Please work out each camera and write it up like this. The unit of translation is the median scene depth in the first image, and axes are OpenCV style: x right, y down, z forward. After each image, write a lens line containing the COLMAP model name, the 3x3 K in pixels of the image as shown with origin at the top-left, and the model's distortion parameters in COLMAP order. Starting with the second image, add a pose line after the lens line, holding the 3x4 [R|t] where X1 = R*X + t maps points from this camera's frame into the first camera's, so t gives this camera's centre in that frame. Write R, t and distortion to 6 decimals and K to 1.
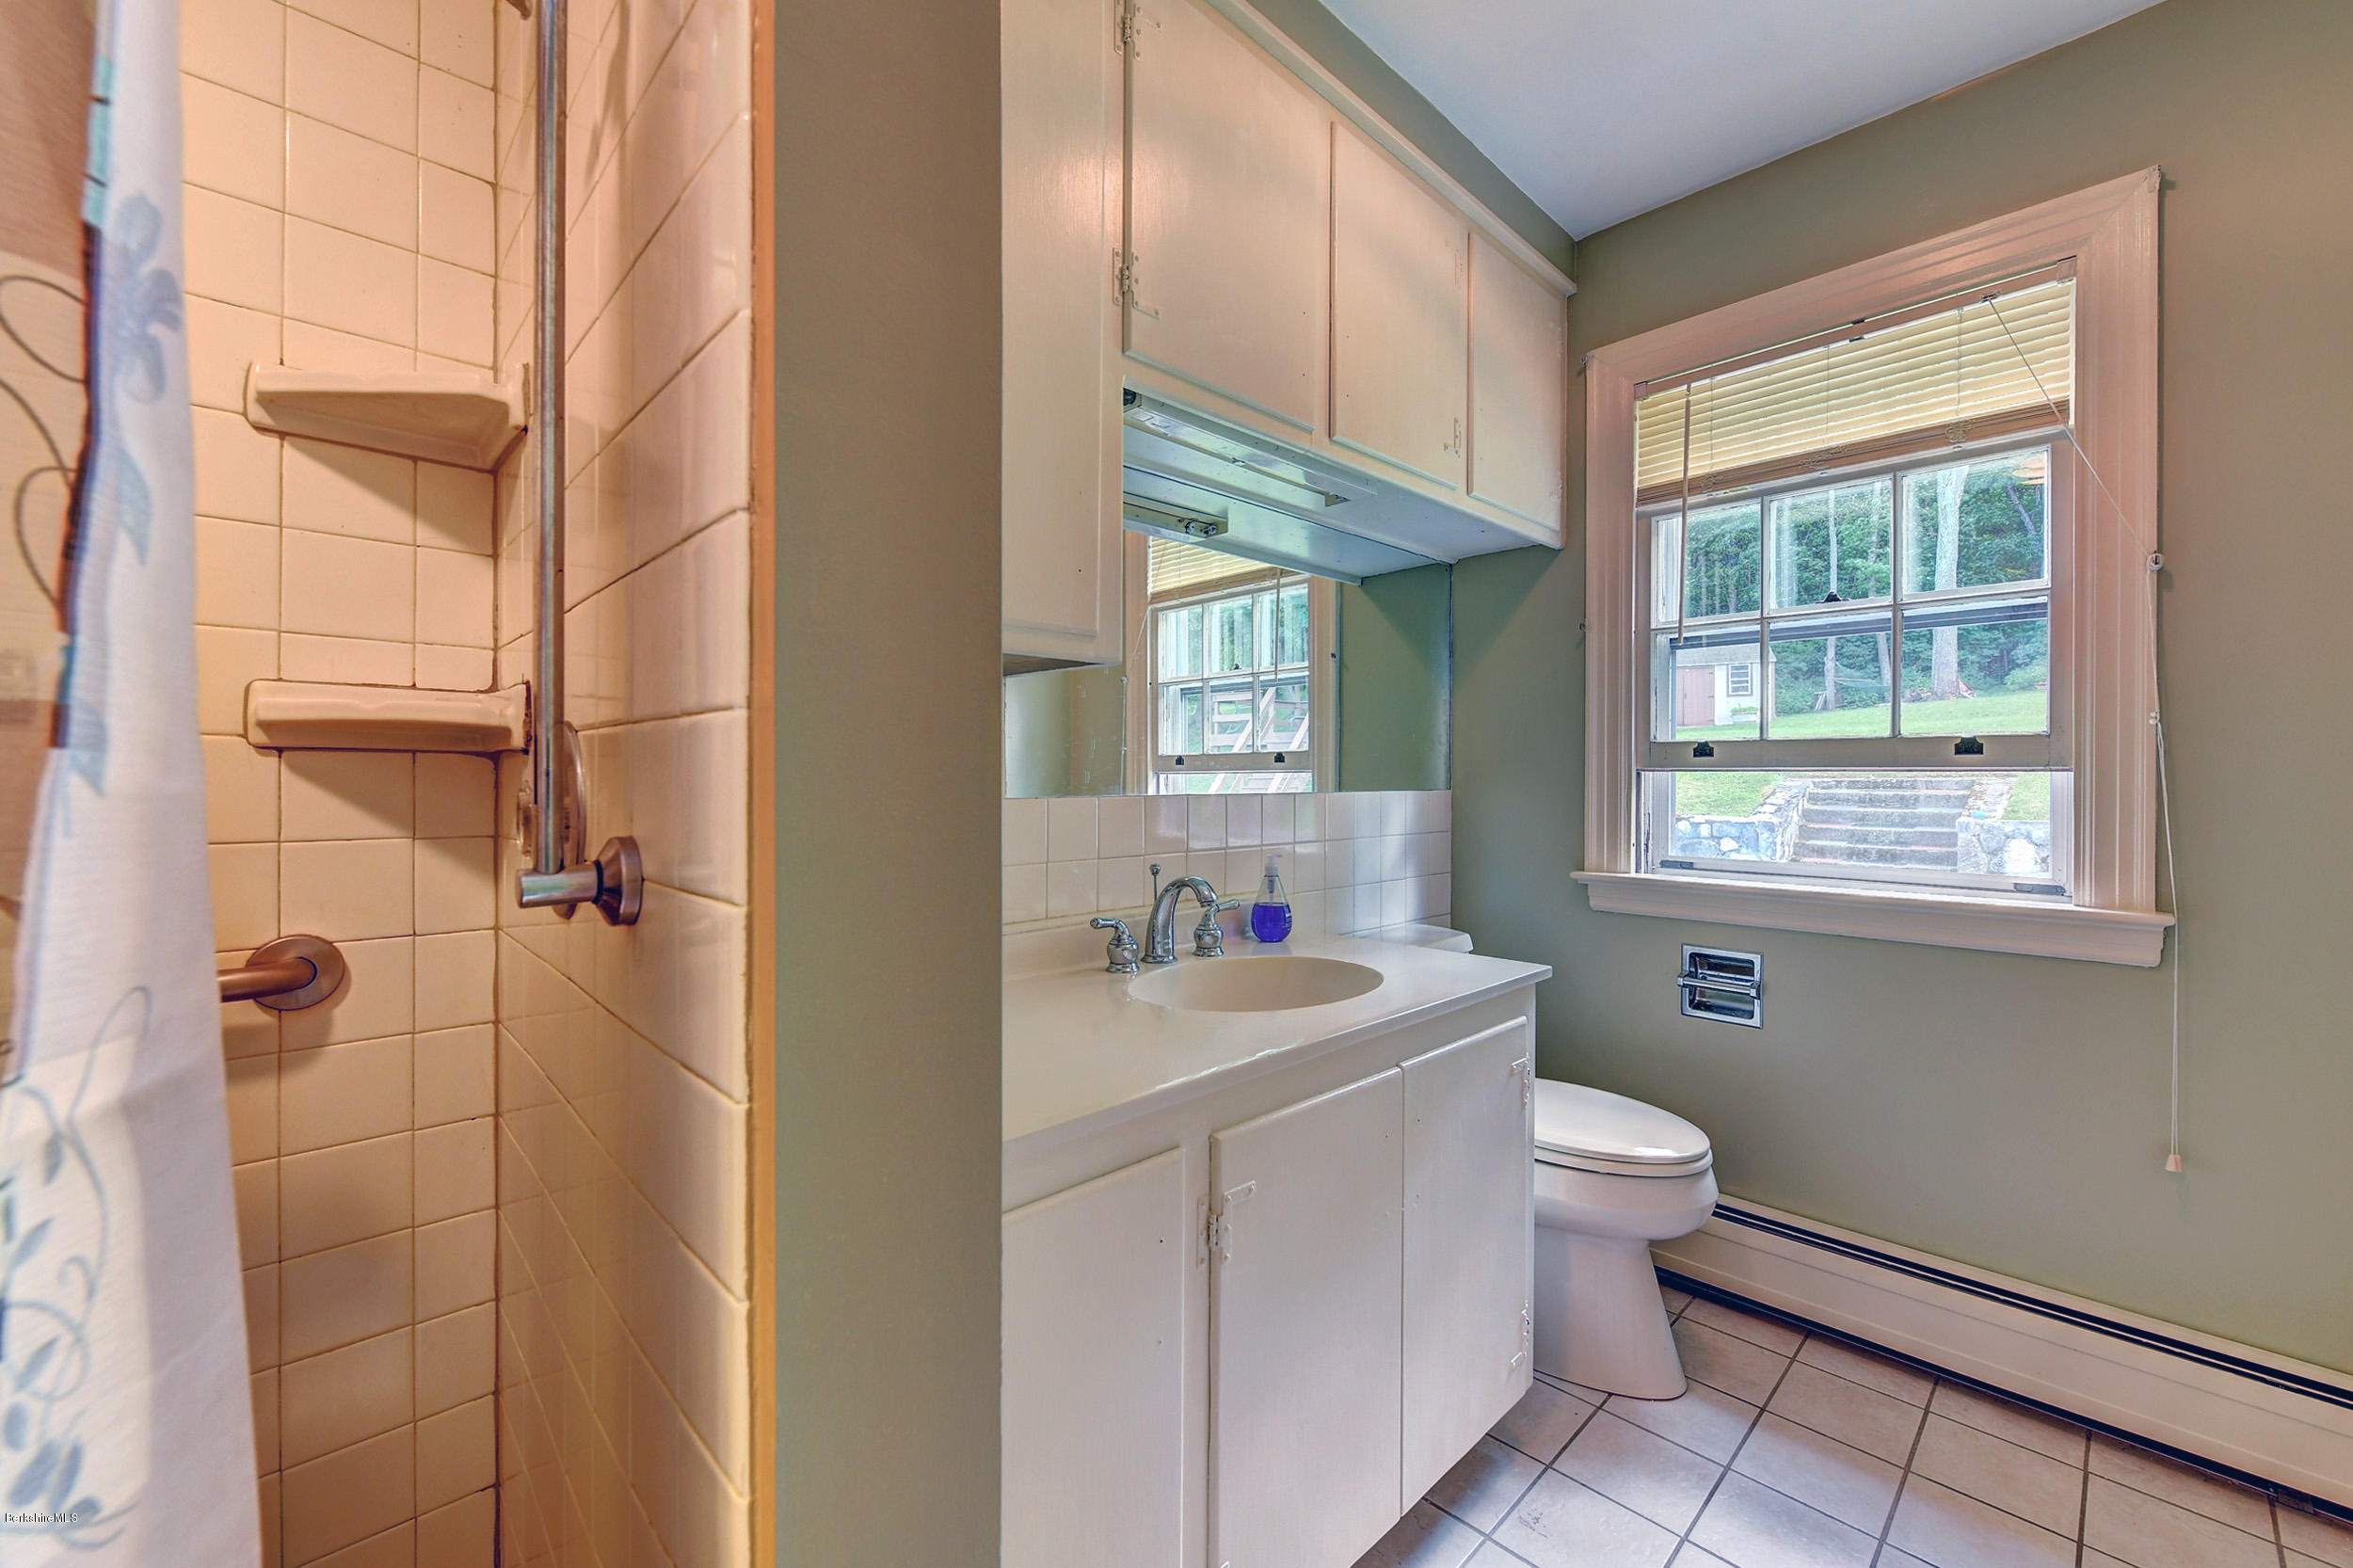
lens RADIAL K [[934.1, 0, 1177.5], [0, 934.1, 775.8], [0, 0, 1]] dist [0.003381, -0.003736]
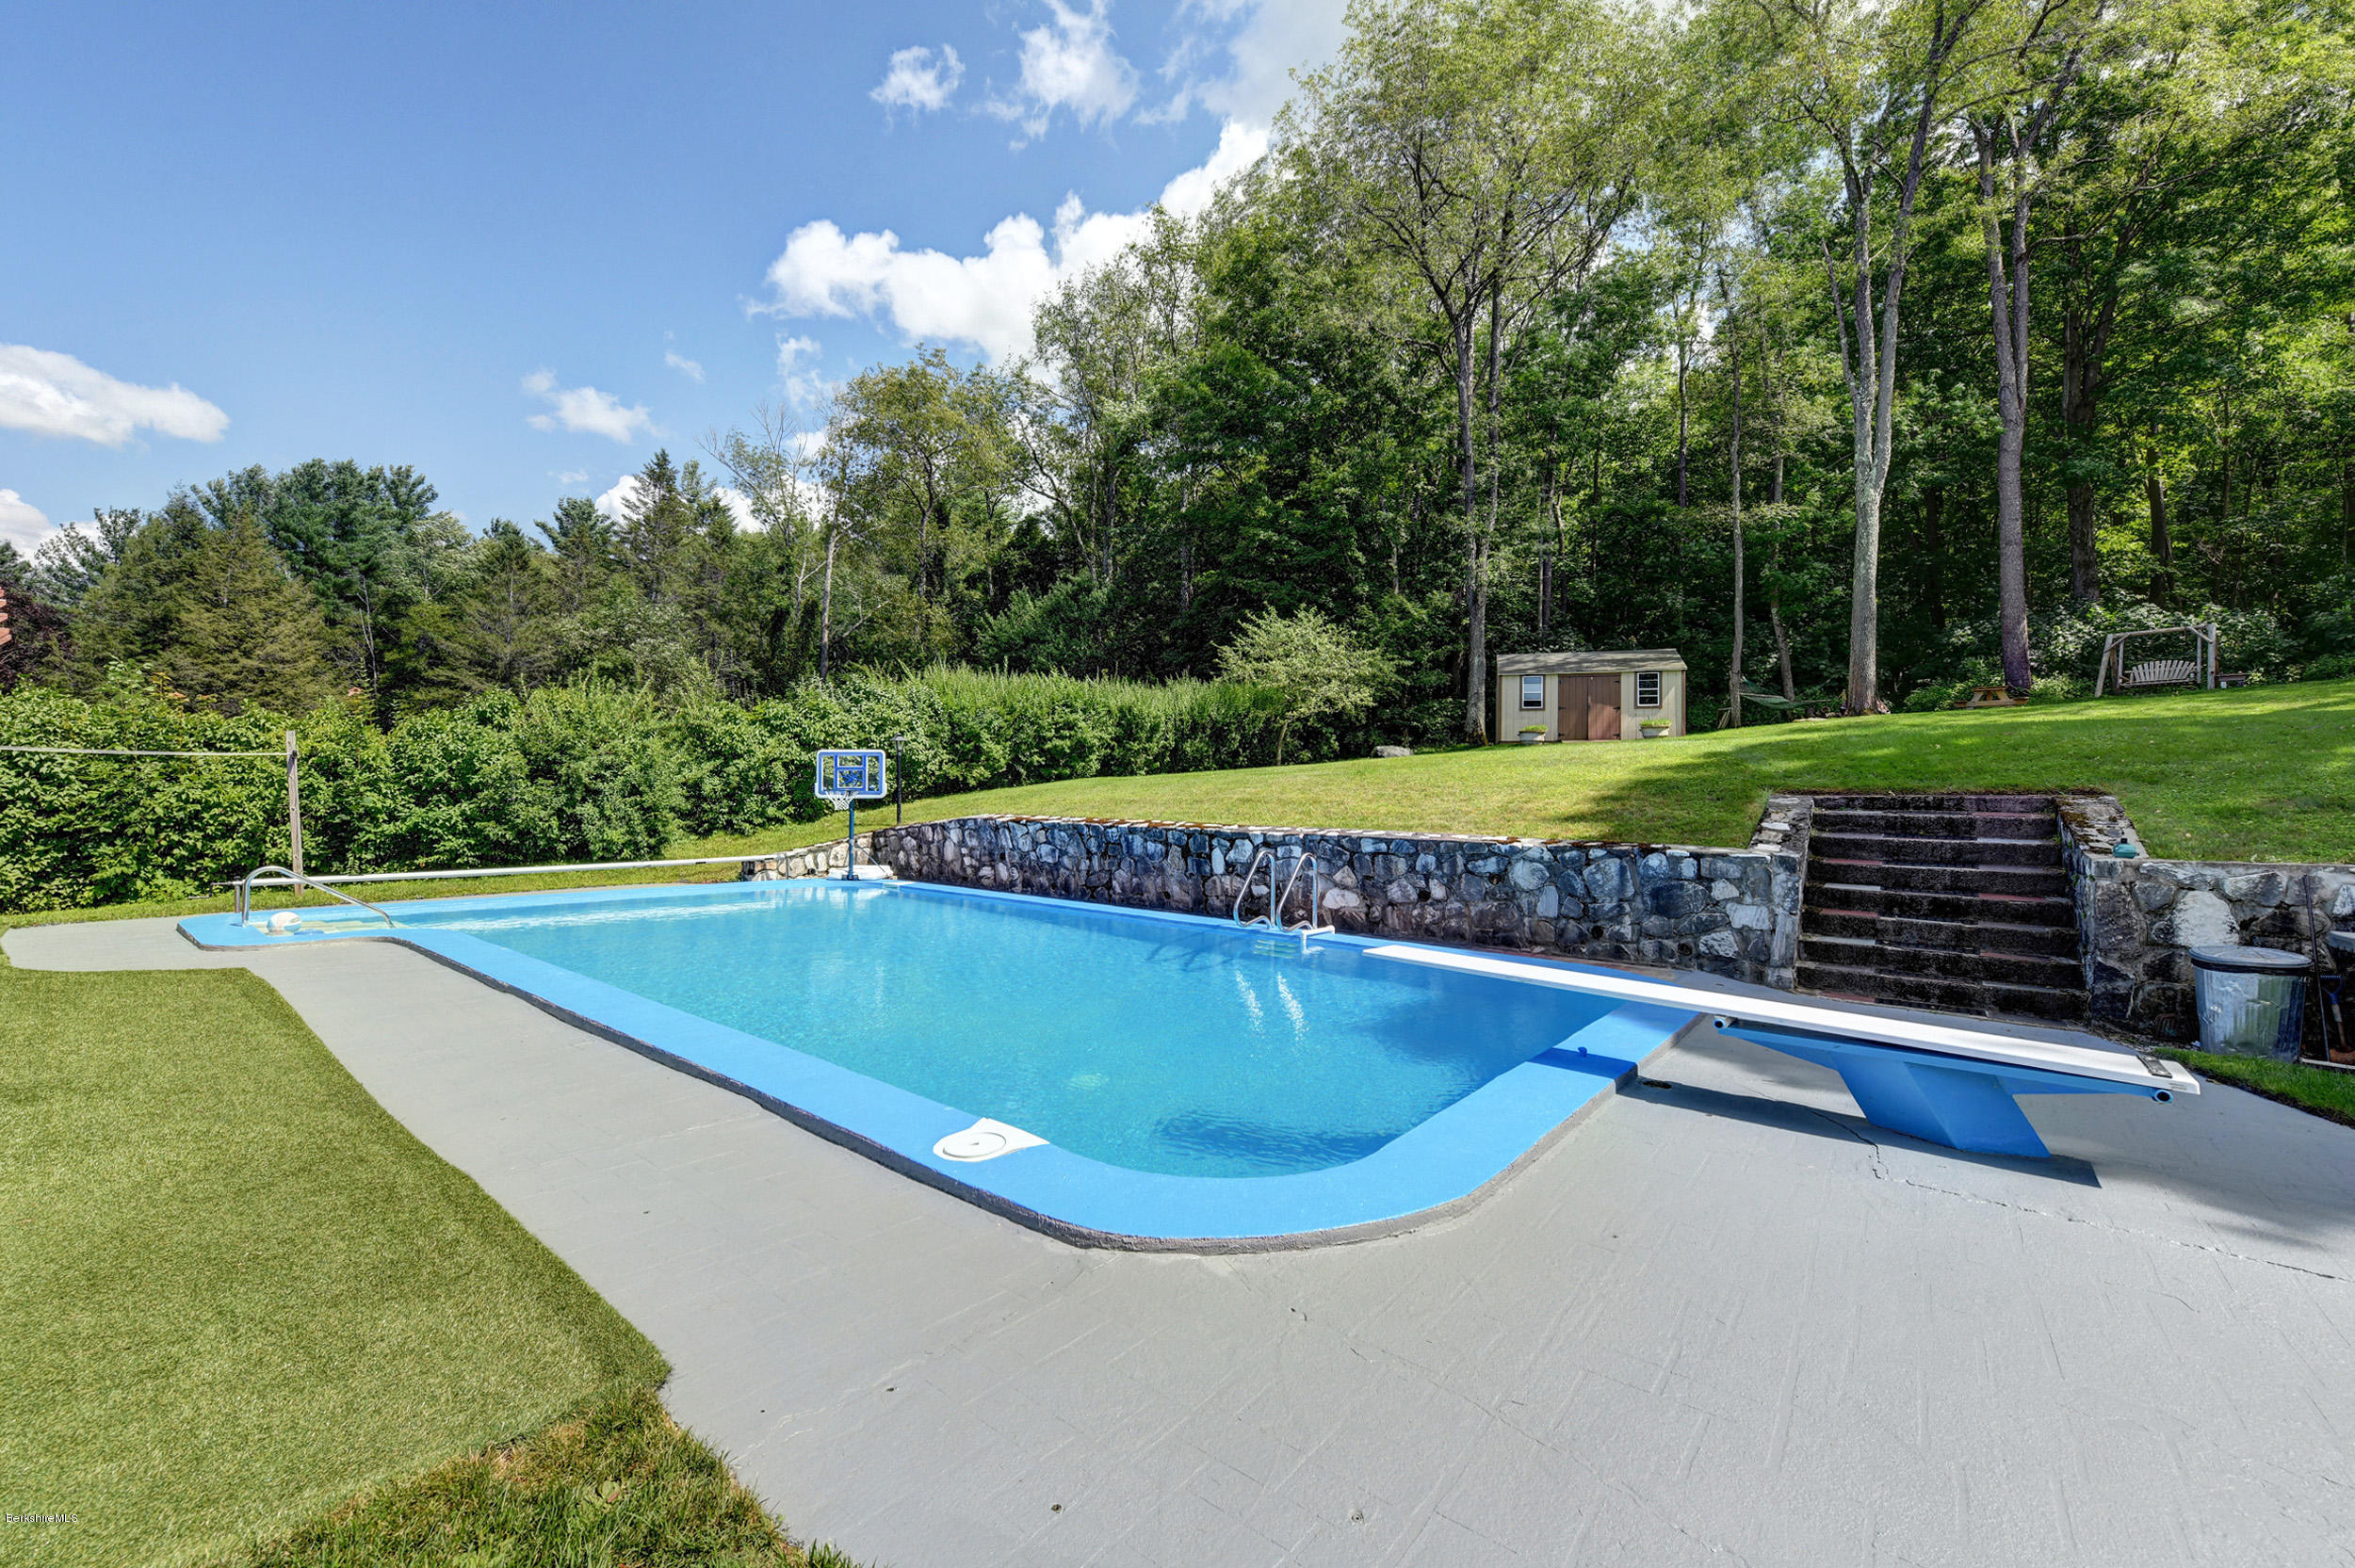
lens RADIAL K [[934.7, 0, 1174.1], [0, 934.7, 786.9], [0, 0, 1]] dist [0.003381, -0.003736]
pose [[0.993976, 0.014843, 0.108584, 0.126983], [-0.013912, 0.999860, -0.009324, 0.011517], [-0.108707, 0.007757, 0.994044, 0.375060]]
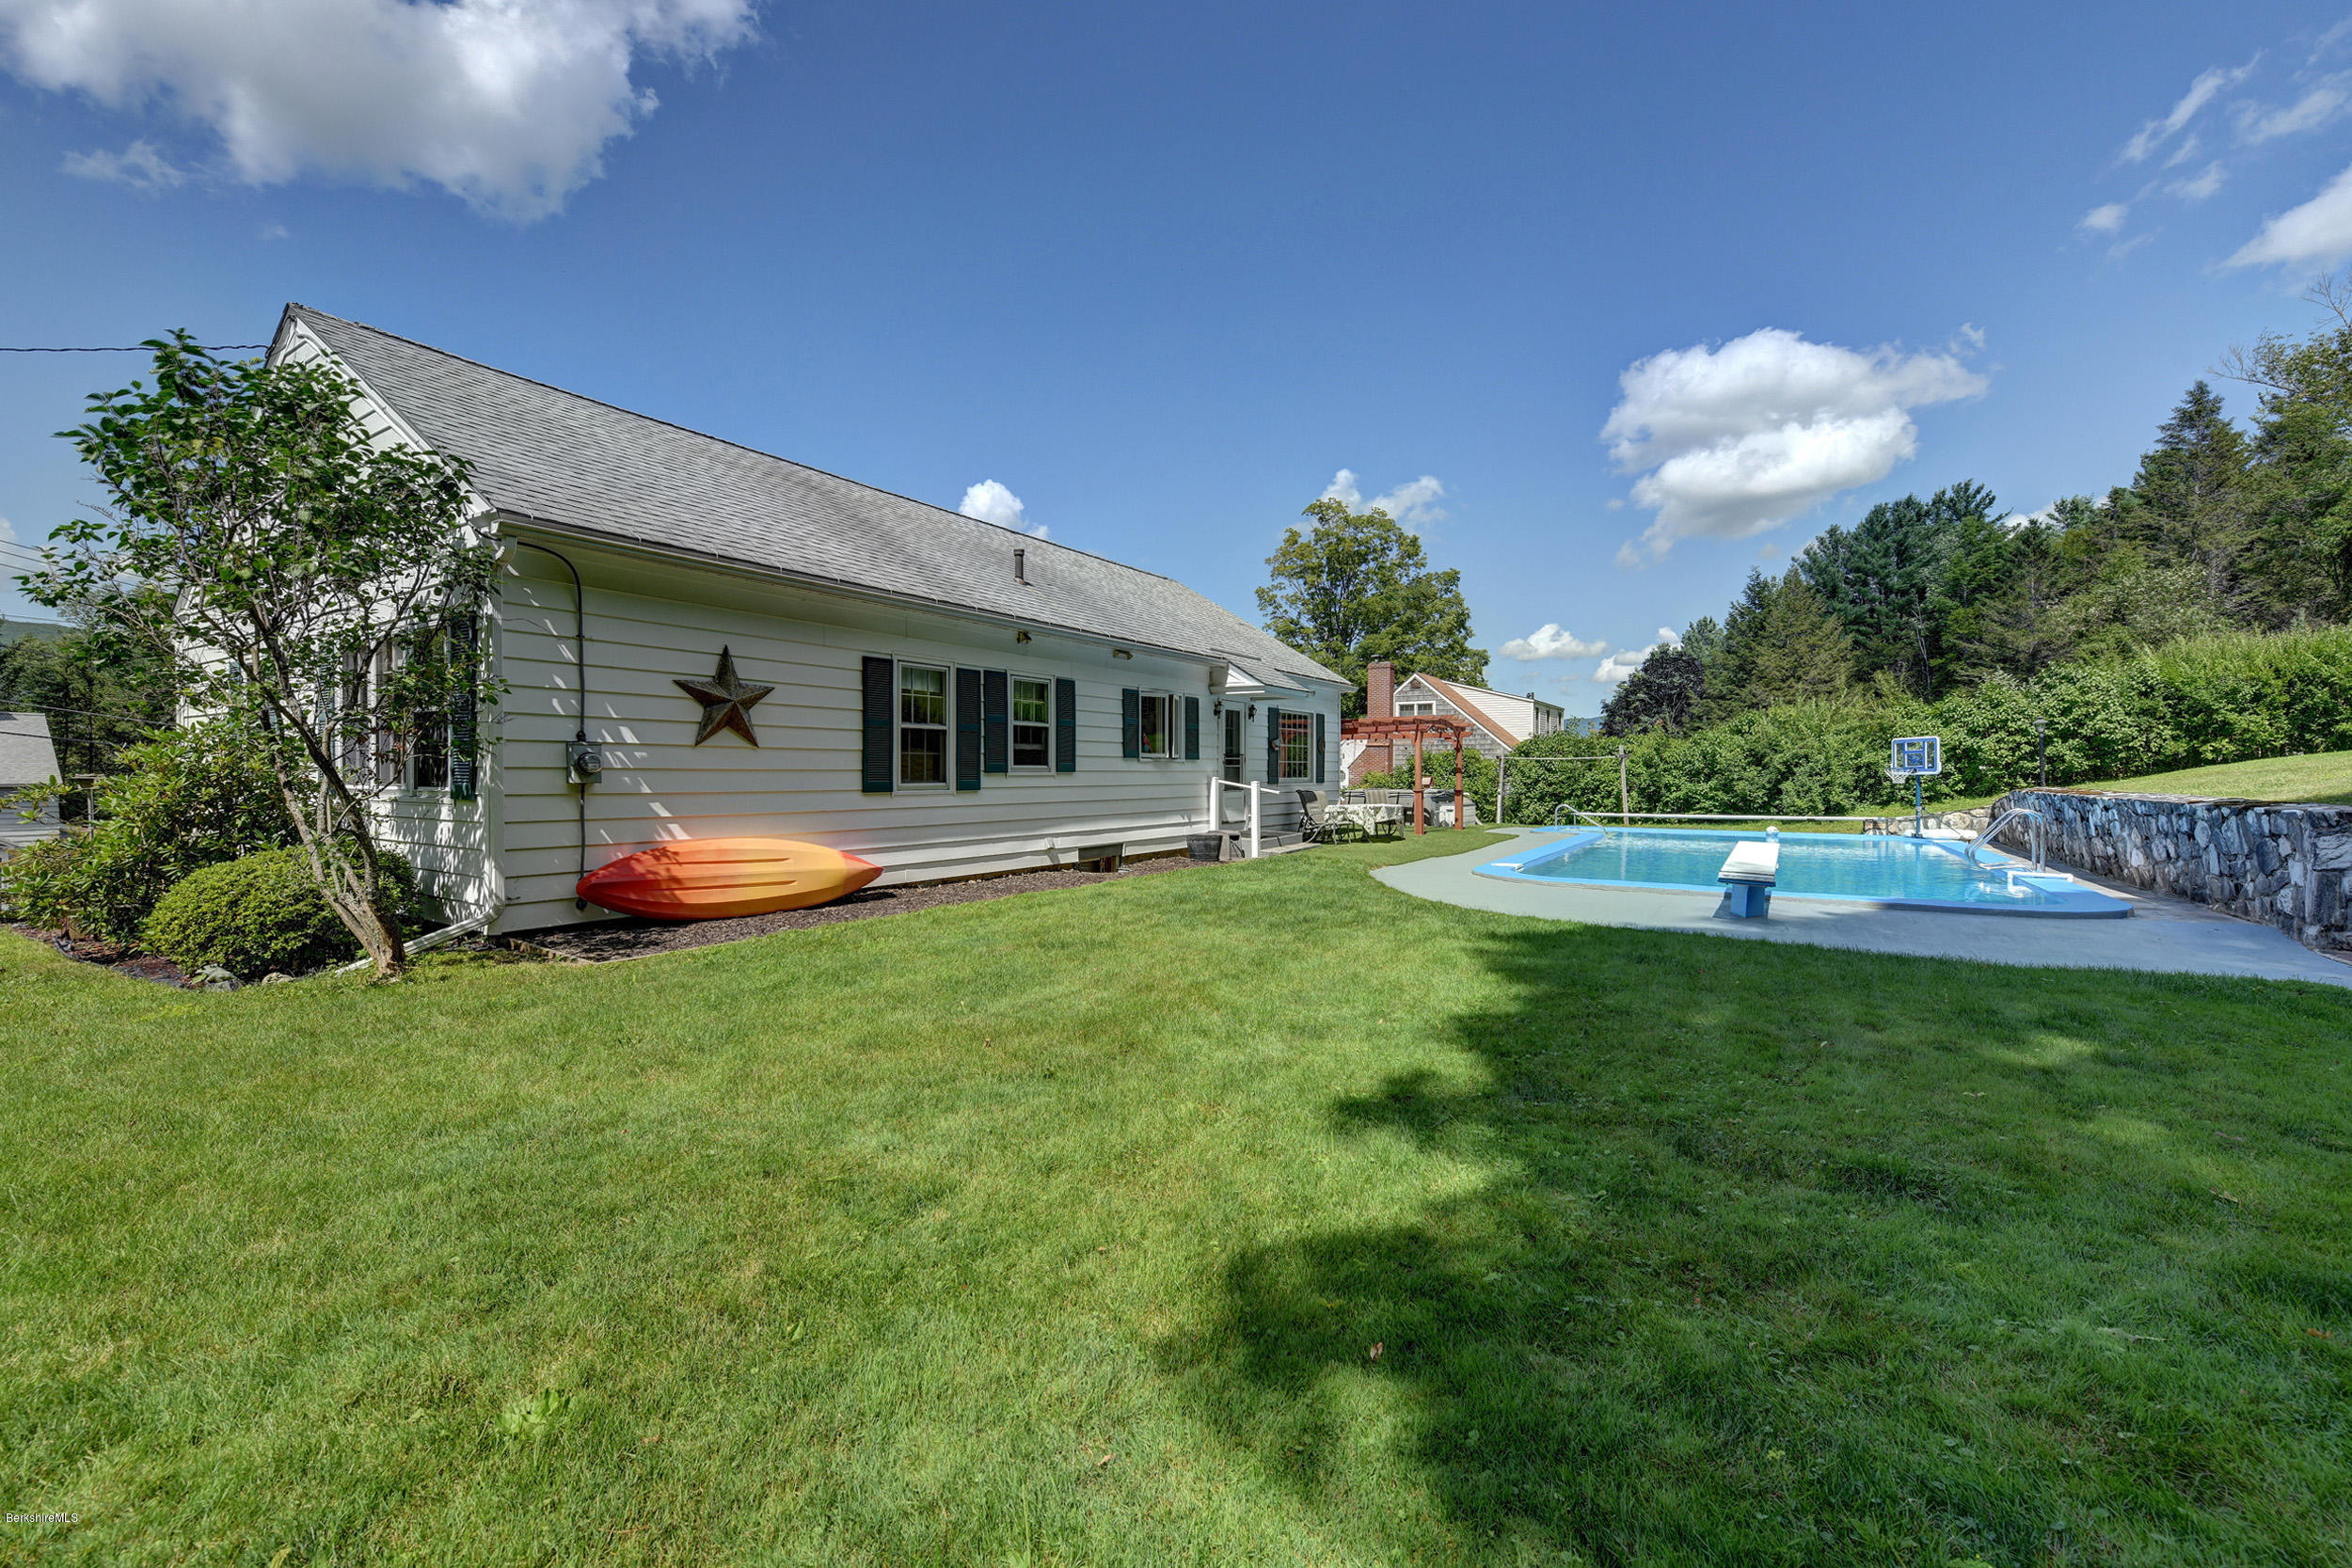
lens RADIAL K [[933.6, 0, 1172.0], [0, 933.6, 788.6], [0, 0, 1]] dist [0.003381, -0.003736]
pose [[0.218444, 0.011525, -0.975781, 1.097256], [-0.000449, 0.999931, 0.011709, 0.027148], [0.975849, -0.002120, 0.218435, 0.054833]]
